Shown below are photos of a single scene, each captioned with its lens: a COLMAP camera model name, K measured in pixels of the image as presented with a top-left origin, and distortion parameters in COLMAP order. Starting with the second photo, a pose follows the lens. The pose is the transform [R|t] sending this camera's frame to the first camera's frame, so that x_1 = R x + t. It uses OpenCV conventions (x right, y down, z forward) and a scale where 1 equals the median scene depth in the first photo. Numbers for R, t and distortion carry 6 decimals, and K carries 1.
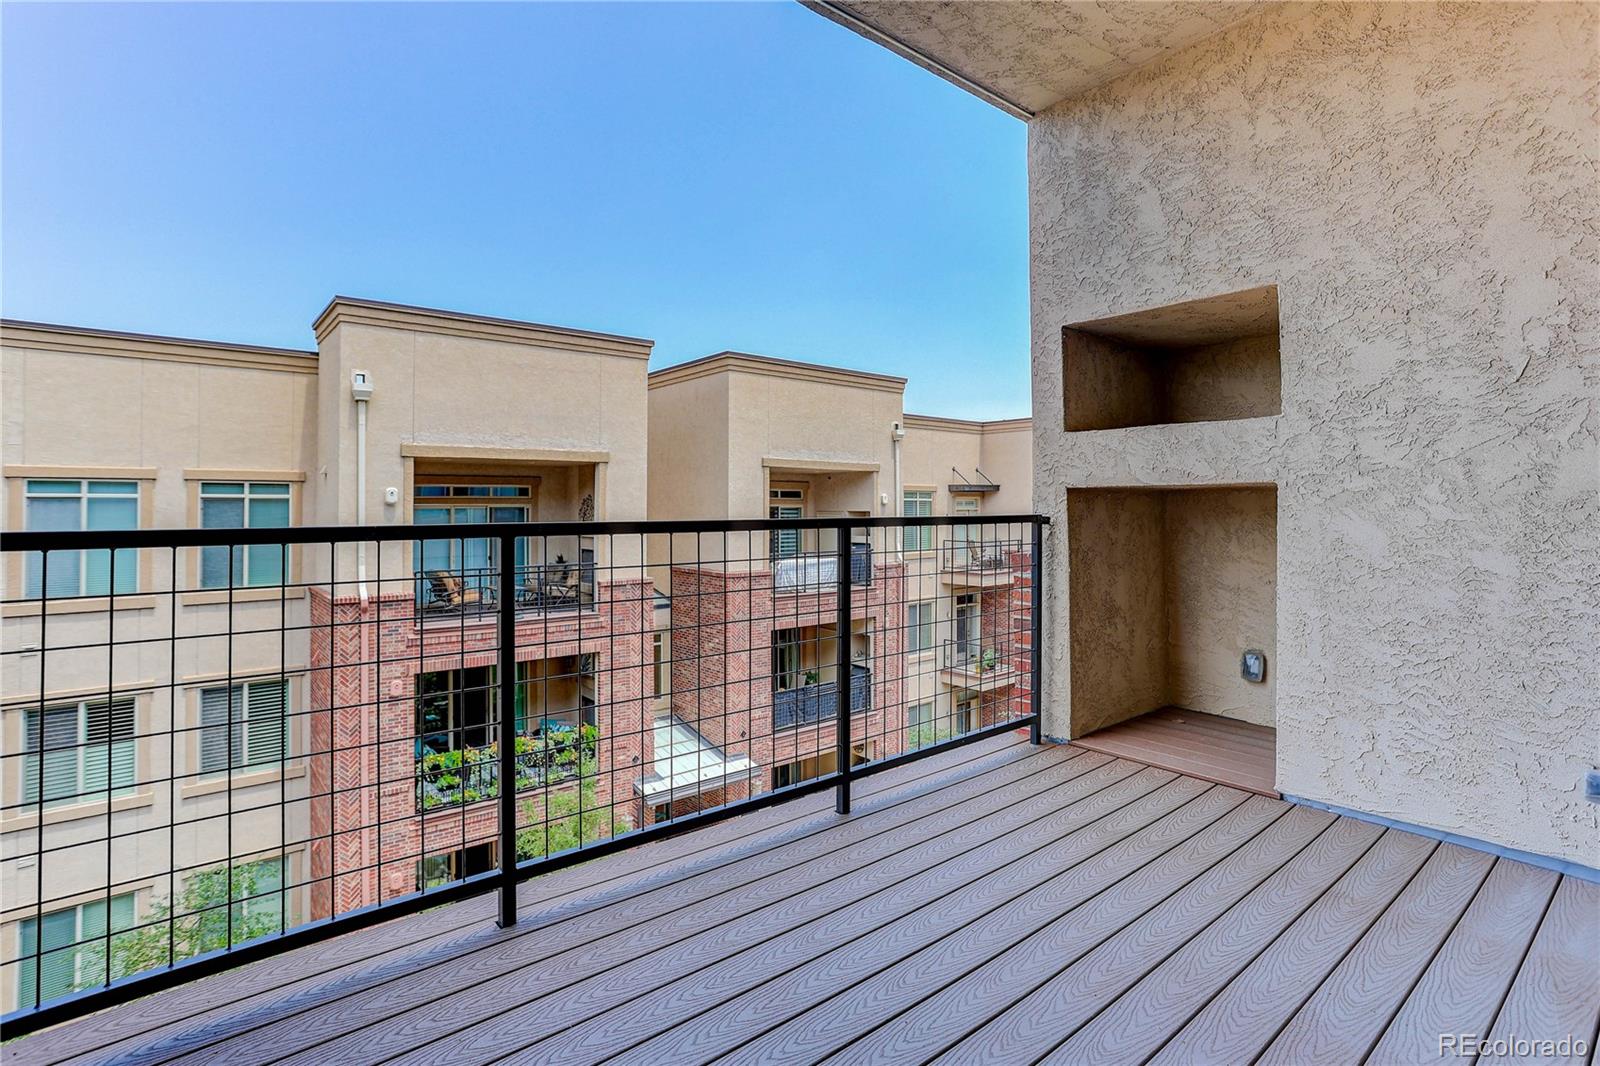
lens RADIAL K [[783.1, 0, 797.3], [0, 783.1, 505.0], [0, 0, 1]] dist [-0.023512, 0.022820]
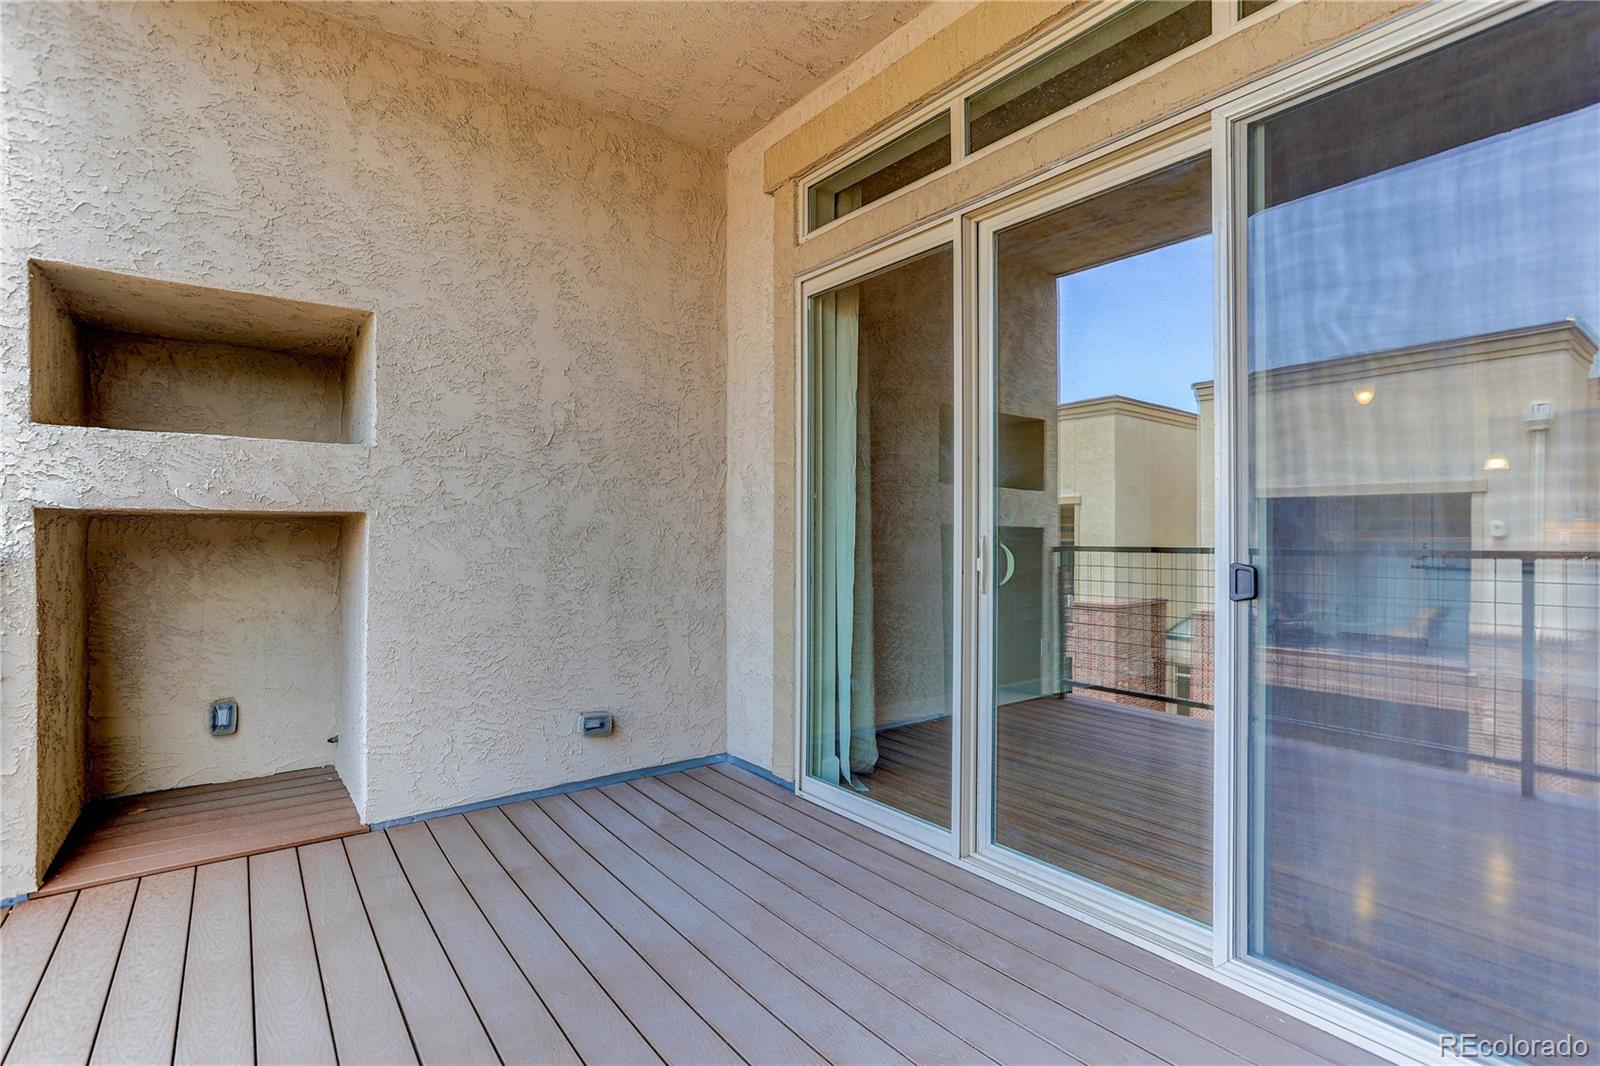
lens RADIAL K [[783.8, 0, 801.6], [0, 783.8, 539.0], [0, 0, 1]] dist [-0.027496, 0.023290]
pose [[0.055656, -0.001238, 0.998449, -0.366628], [-0.004067, 0.999991, 0.001466, 0.000966], [-0.998442, -0.004142, 0.055651, 0.427530]]
